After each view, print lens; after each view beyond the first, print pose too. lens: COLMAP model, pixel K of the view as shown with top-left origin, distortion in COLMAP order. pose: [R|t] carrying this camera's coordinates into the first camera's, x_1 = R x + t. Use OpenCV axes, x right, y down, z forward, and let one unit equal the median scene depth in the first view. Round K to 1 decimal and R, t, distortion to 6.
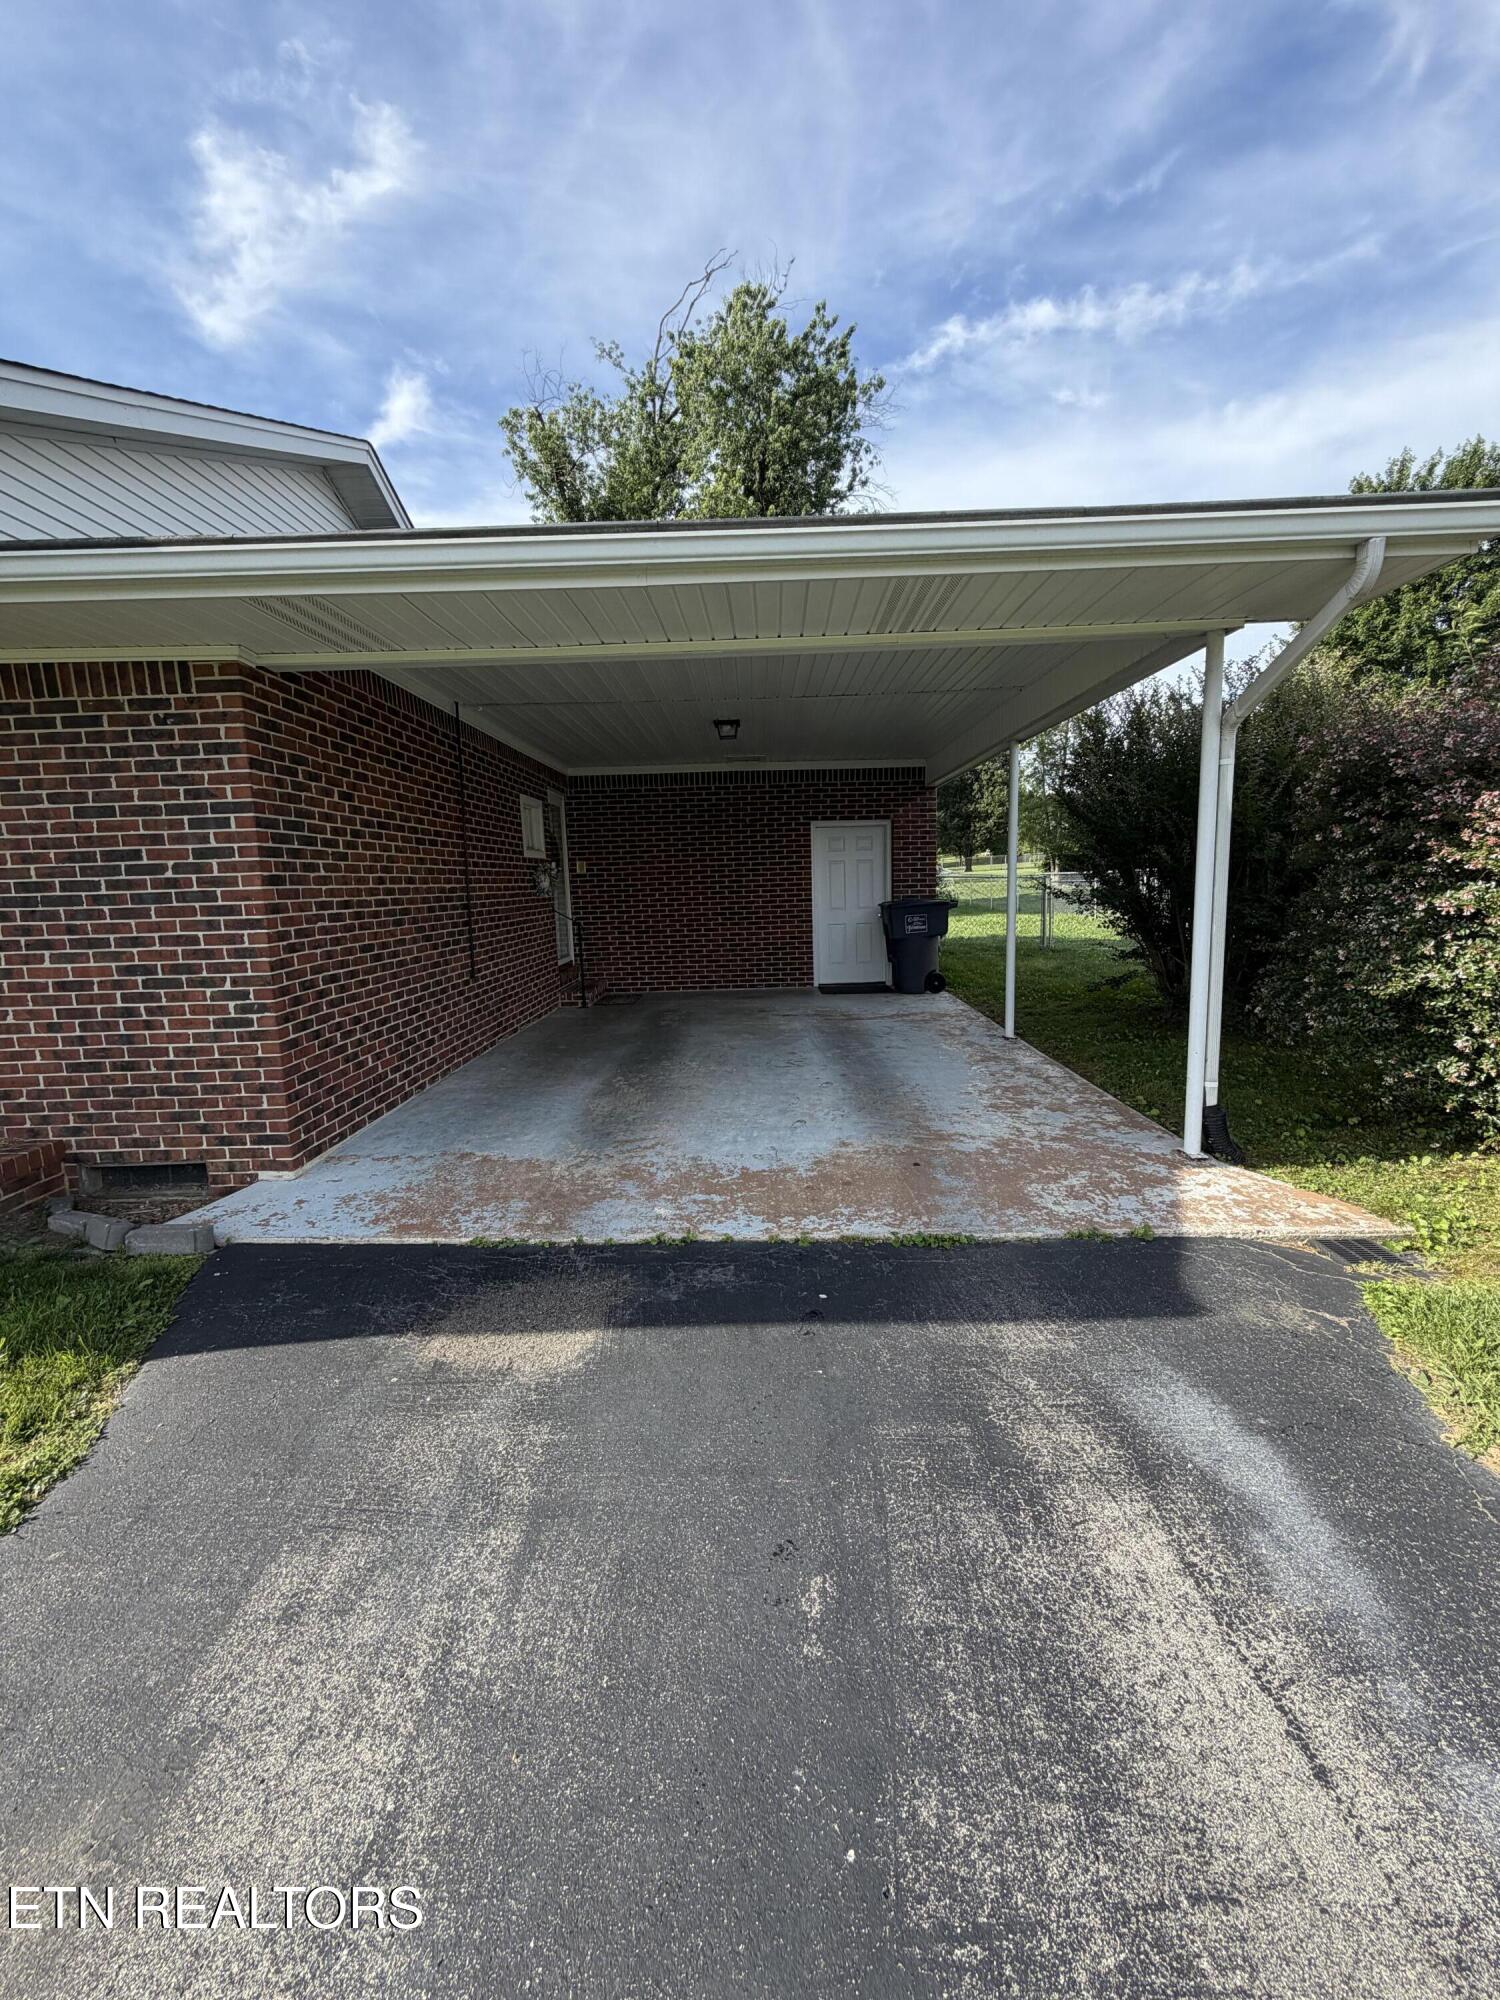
lens RADIAL K [[797.4, 0, 752.0], [0, 797.4, 995.4], [0, 0, 1]] dist [0.000347, -0.000275]
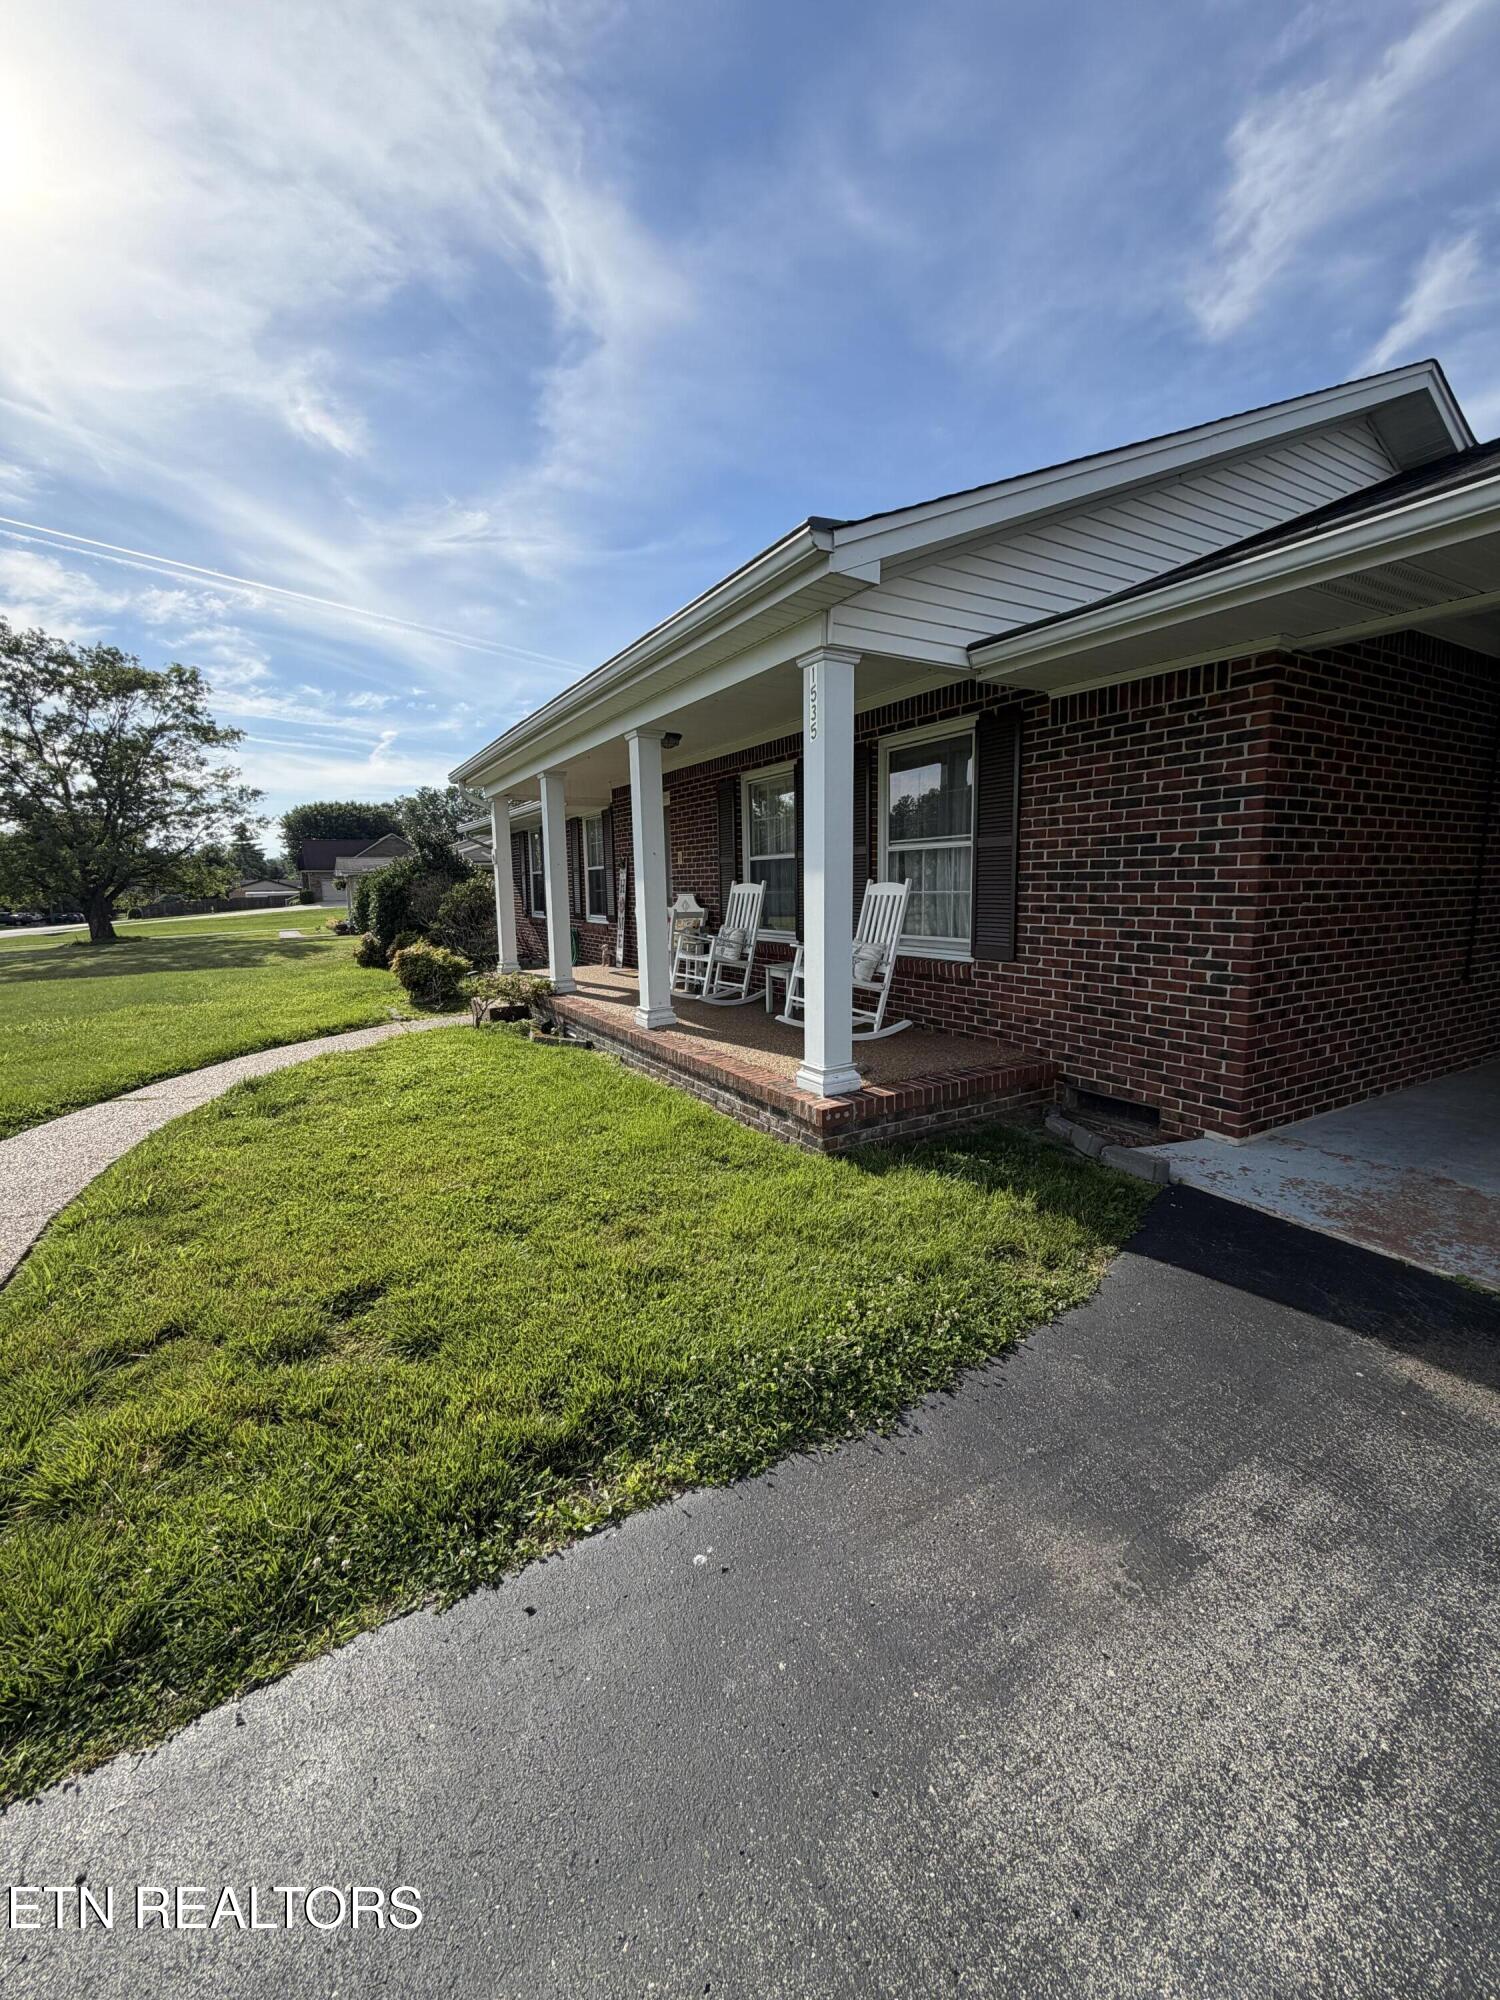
lens RADIAL K [[797.4, 0, 742.8], [0, 797.4, 992.7], [0, 0, 1]] dist [0.000347, -0.000275]
pose [[0.510756, 0.138643, -0.848473, -0.049426], [-0.122873, 0.988552, 0.087567, 0.020548], [0.850900, 0.059529, 0.521944, -0.114584]]
